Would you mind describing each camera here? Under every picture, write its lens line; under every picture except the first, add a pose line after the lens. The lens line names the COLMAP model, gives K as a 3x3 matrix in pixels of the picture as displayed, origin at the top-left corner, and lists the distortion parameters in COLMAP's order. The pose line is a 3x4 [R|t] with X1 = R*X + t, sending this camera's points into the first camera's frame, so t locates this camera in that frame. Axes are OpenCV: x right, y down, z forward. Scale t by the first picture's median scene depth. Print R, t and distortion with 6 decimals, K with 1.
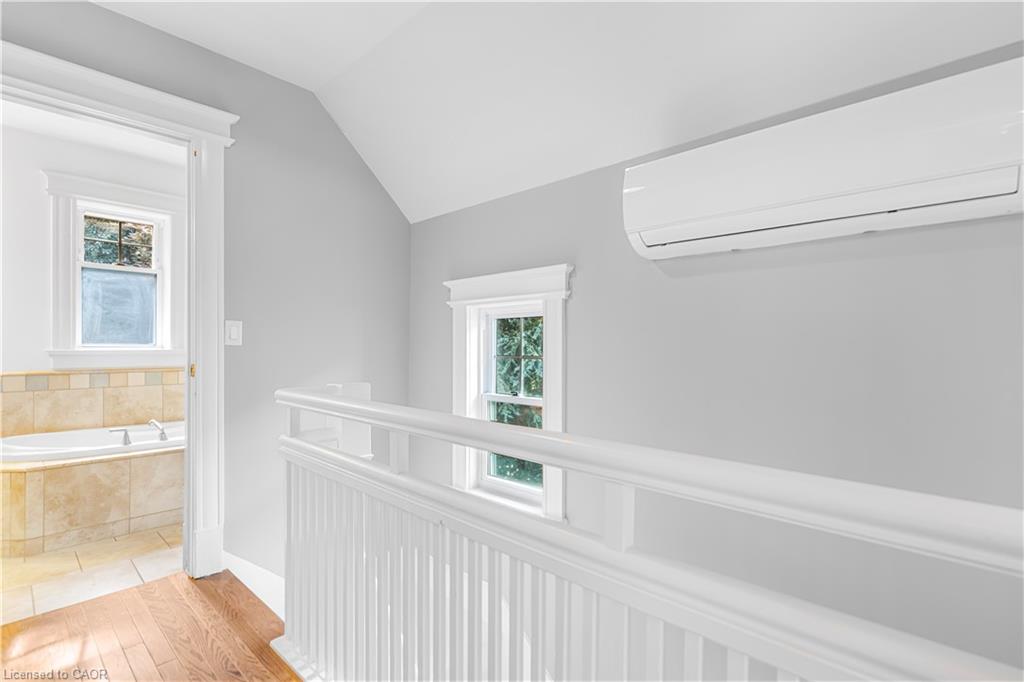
lens RADIAL K [[465.3, 0, 505.7], [0, 465.3, 349.1], [0, 0, 1]] dist [0.005880, 0.000502]
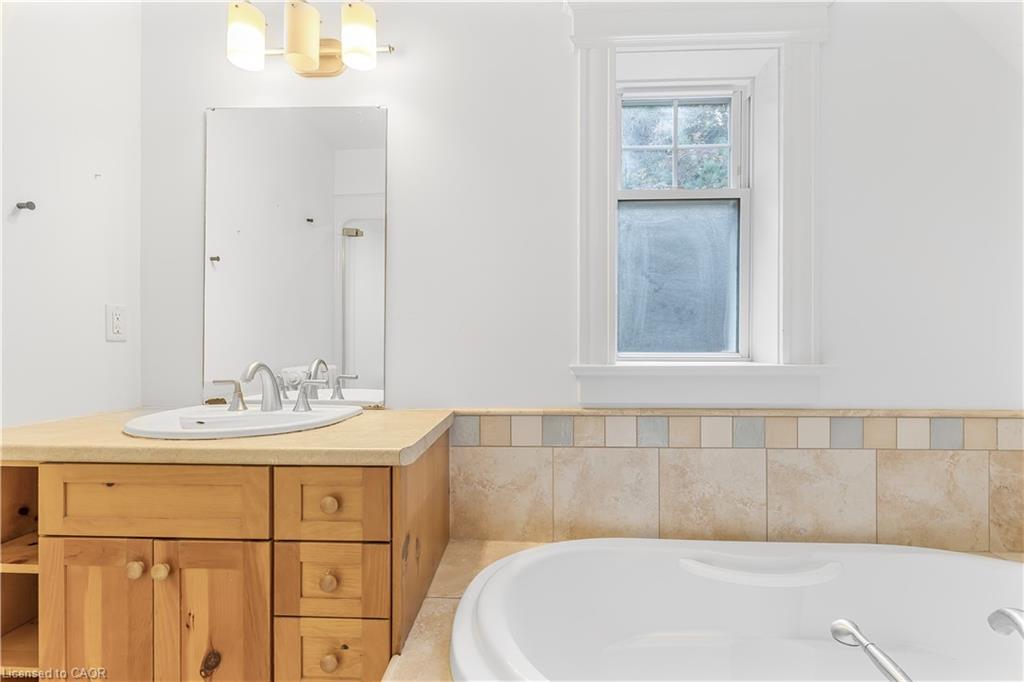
lens RADIAL K [[465.3, 0, 509.8], [0, 465.3, 343.0], [0, 0, 1]] dist [0.005880, 0.000502]
pose [[0.639713, -0.007755, -0.768575, -0.591020], [0.000098, 0.999950, -0.010008, -0.016007], [0.768614, 0.006327, 0.639681, 0.582823]]
